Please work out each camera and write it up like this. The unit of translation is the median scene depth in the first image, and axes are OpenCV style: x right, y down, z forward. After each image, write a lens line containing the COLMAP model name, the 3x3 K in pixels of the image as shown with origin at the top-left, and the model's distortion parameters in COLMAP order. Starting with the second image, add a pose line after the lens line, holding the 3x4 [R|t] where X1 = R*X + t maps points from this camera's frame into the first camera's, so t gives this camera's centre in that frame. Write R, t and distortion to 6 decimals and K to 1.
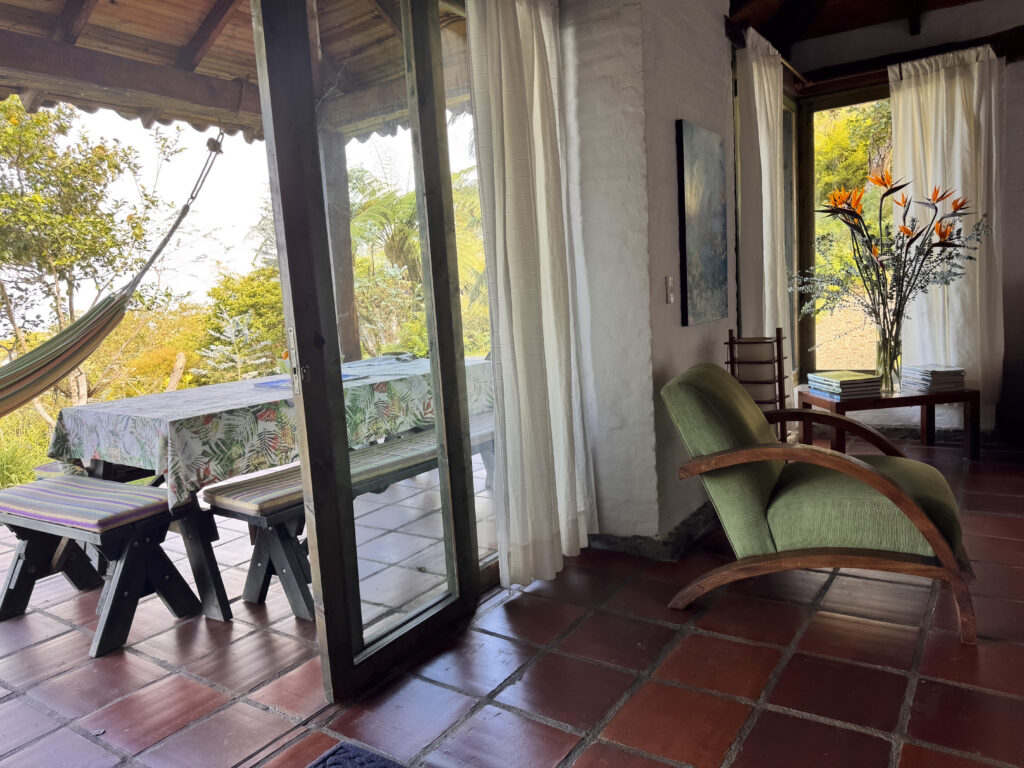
lens RADIAL K [[730.3, 0, 512.0], [0, 730.3, 384.0], [0, 0, 1]] dist [0.004578, -0.002180]
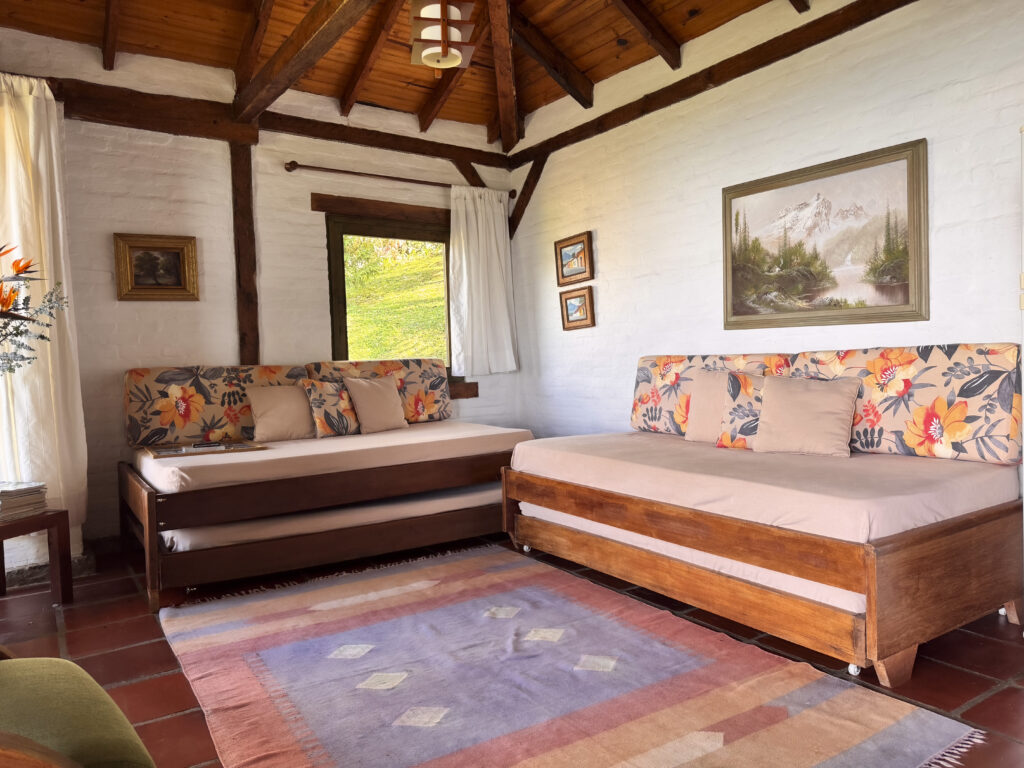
lens RADIAL K [[730.3, 0, 512.0], [0, 730.3, 384.0], [0, 0, 1]] dist [0.004578, -0.002180]
pose [[0.386049, 0.019247, 0.922277, 0.110972], [0.117350, 0.990635, -0.069795, -0.013287], [-0.914984, 0.135174, 0.380175, 0.262719]]
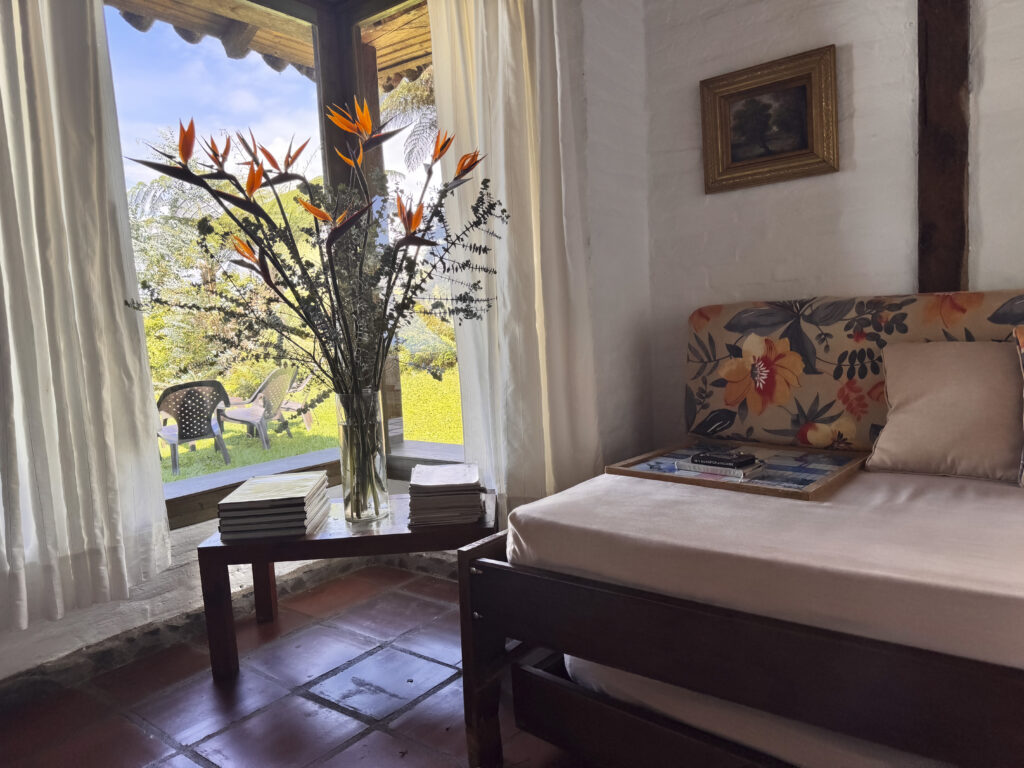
lens RADIAL K [[730.3, 0, 512.0], [0, 730.3, 384.0], [0, 0, 1]] dist [0.004578, -0.002180]
pose [[0.995296, 0.016651, -0.095438, 0.684038], [-0.018991, 0.999539, -0.023668, -0.077387], [0.095000, 0.025369, 0.995154, 0.482442]]
